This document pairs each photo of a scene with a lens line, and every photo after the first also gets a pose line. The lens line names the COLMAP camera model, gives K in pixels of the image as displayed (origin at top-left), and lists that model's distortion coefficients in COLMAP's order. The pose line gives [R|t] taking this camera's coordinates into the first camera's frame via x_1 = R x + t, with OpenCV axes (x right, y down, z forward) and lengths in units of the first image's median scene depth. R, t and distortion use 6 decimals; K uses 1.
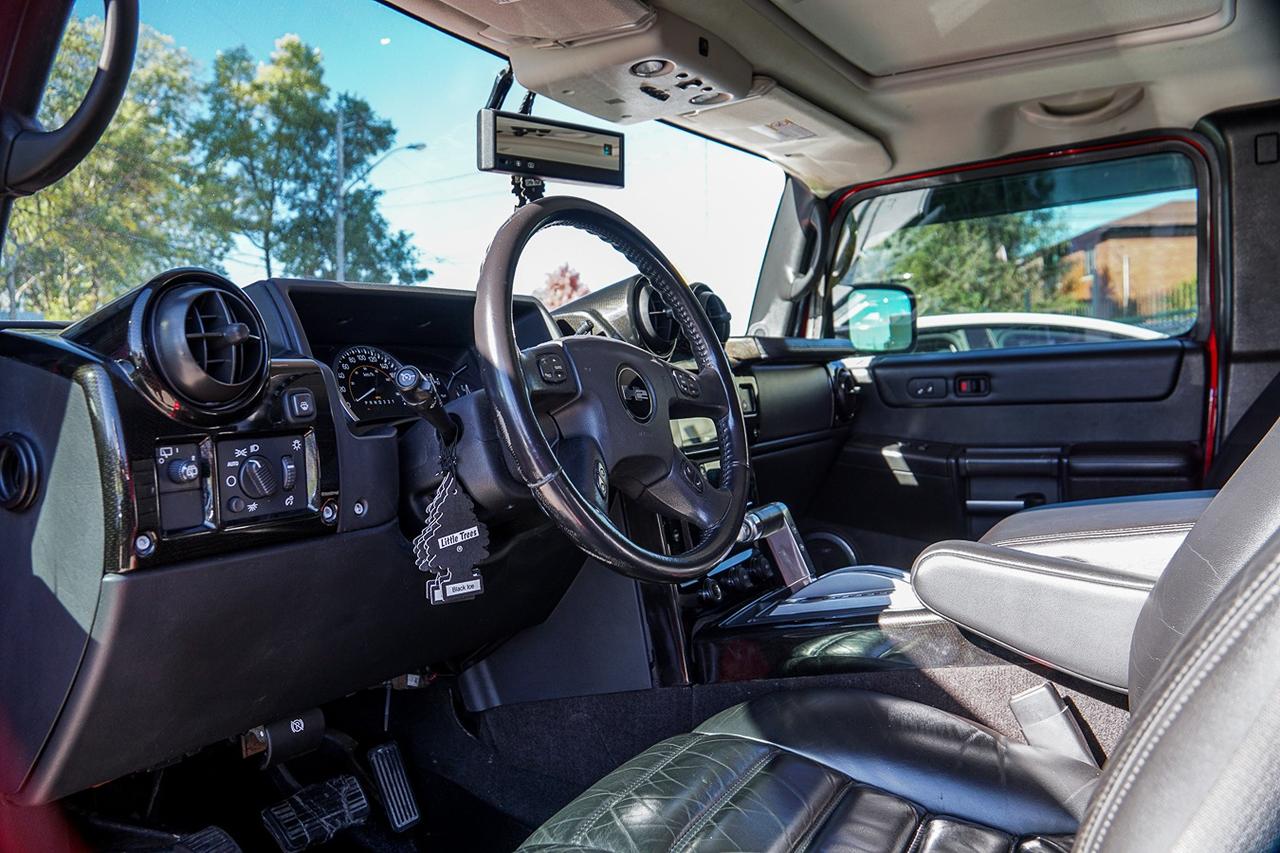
lens RADIAL K [[970.5, 0, 632.7], [0, 970.5, 423.0], [0, 0, 1]] dist [-0.096585, 0.024777]
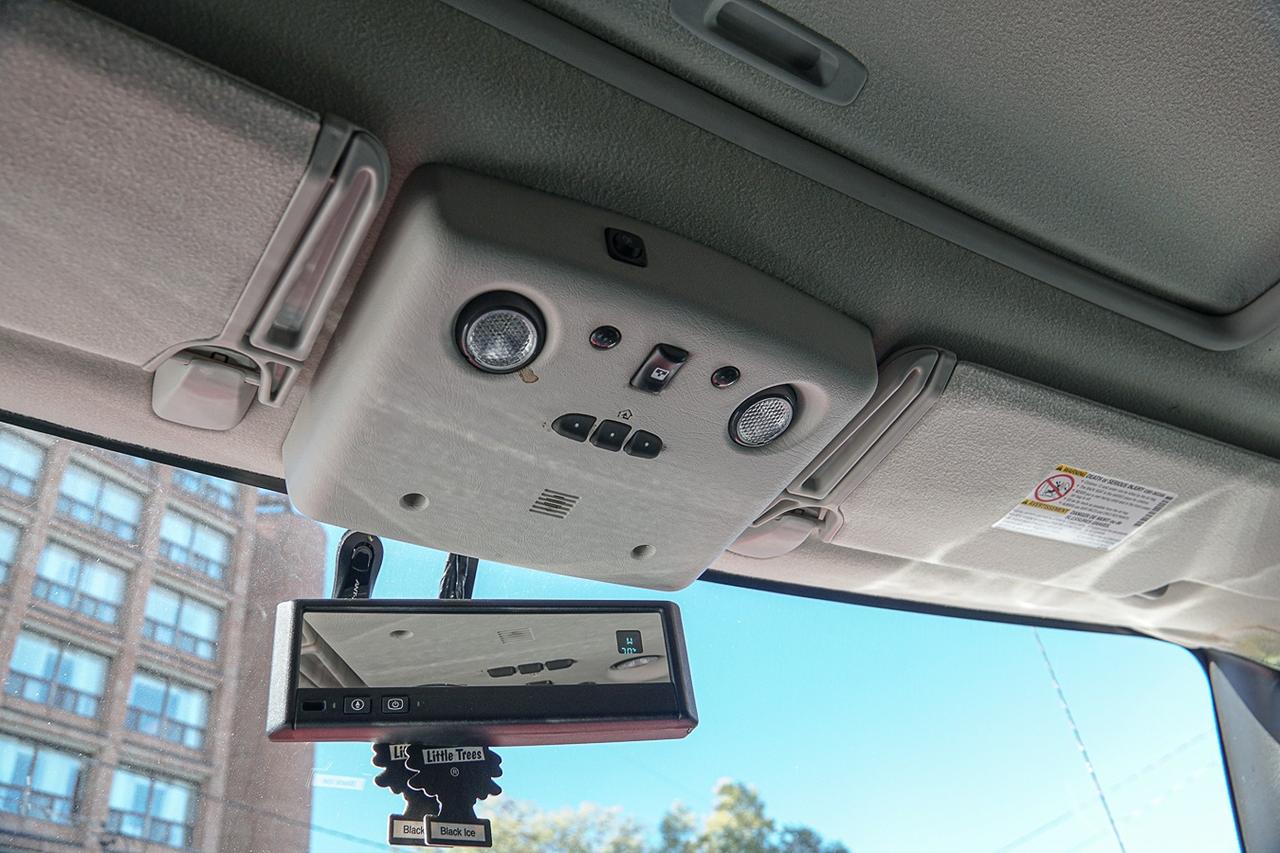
lens RADIAL K [[1013.6, 0, 646.8], [0, 1013.6, 436.9], [0, 0, 1]] dist [-0.132926, 0.102774]
pose [[0.872744, -0.374328, -0.313363, 0.135415], [0.084627, 0.748193, -0.658062, -0.052465], [0.480787, 0.547801, 0.684659, 0.574504]]
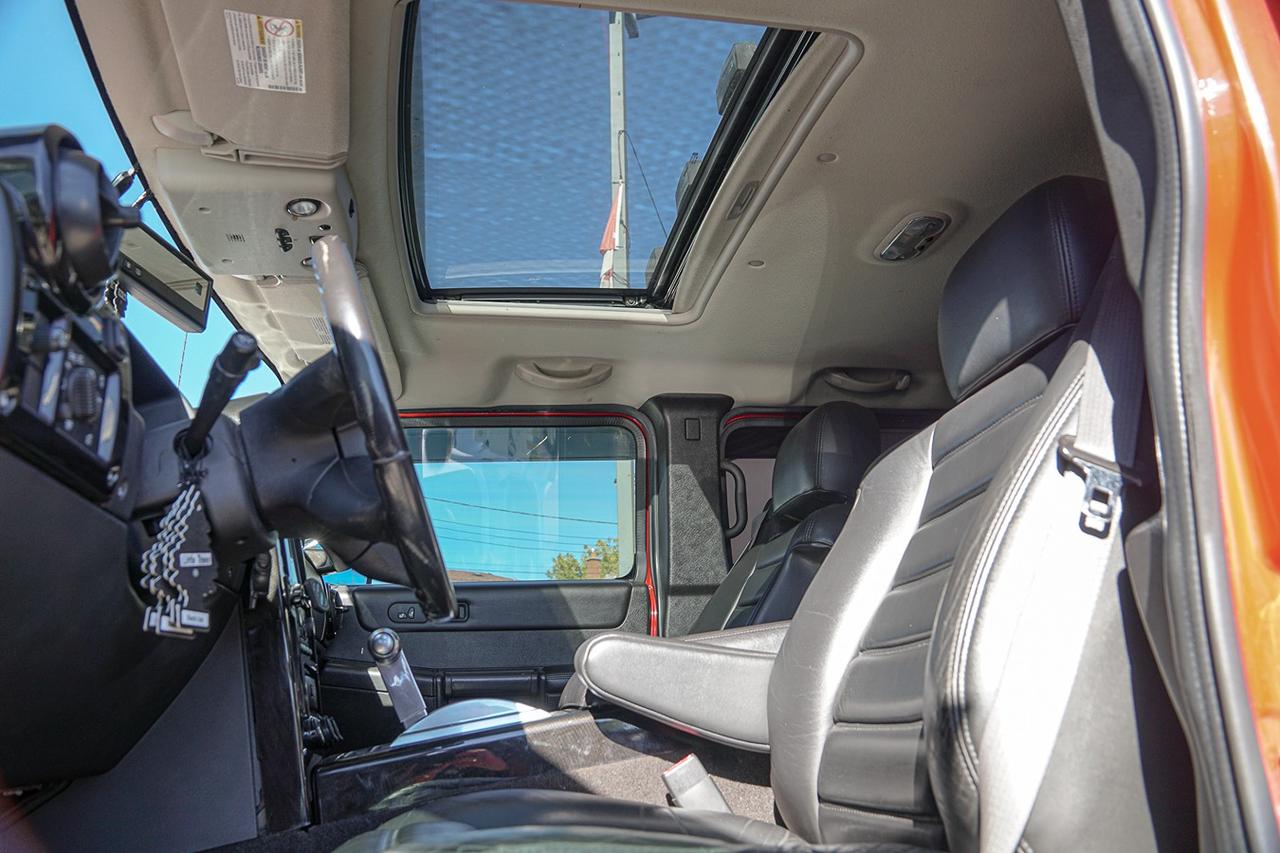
lens RADIAL K [[1013.6, 0, 635.6], [0, 1013.6, 422.6], [0, 0, 1]] dist [-0.132926, 0.102774]
pose [[0.757083, 0.203390, 0.620852, -0.249571], [0.031555, 0.937813, -0.345705, 0.175794], [-0.652556, 0.281318, 0.703584, 0.046245]]
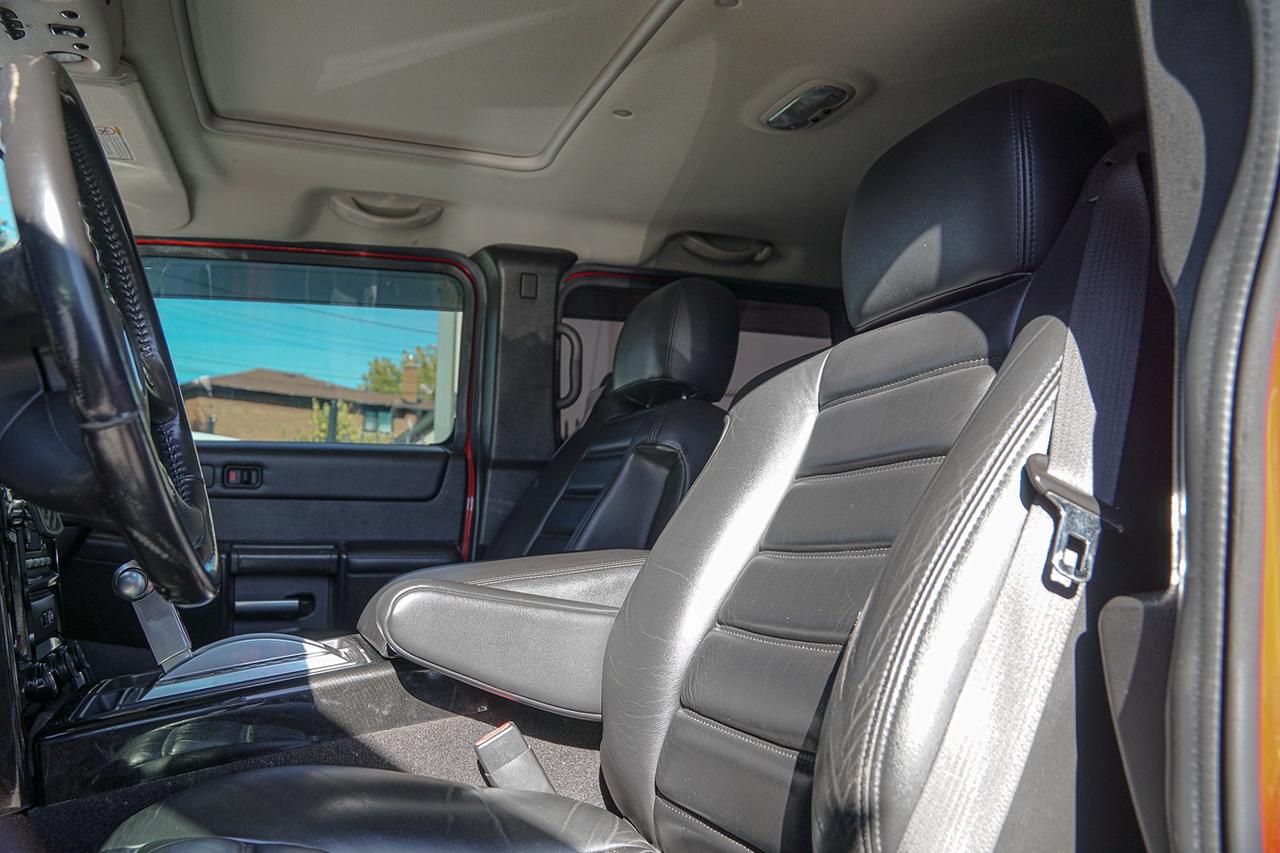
lens RADIAL K [[1012.3, 0, 637.8], [0, 1012.3, 426.2], [0, 0, 1]] dist [-0.123487, 0.086445]
pose [[0.619423, 0.127263, 0.774673, -0.179212], [0.000582, 0.986698, -0.162560, 0.079018], [-0.785057, 0.101145, 0.611110, 0.132454]]
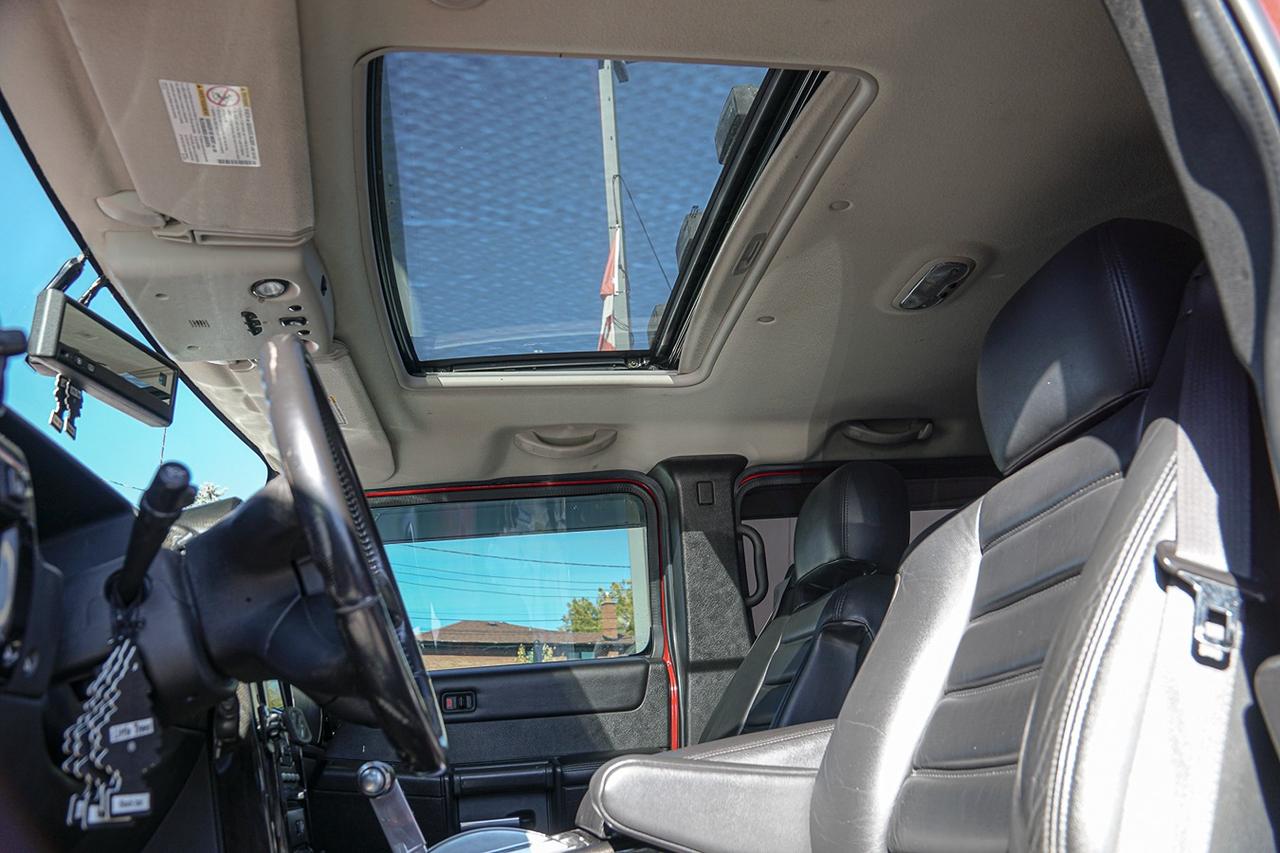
lens RADIAL K [[1013.6, 0, 640.1], [0, 1013.6, 419.4], [0, 0, 1]] dist [-0.132926, 0.102774]
pose [[0.768333, 0.192475, 0.610424, -0.208223], [0.075332, 0.919890, -0.384873, 0.117760], [-0.635602, 0.341695, 0.692282, 0.090283]]
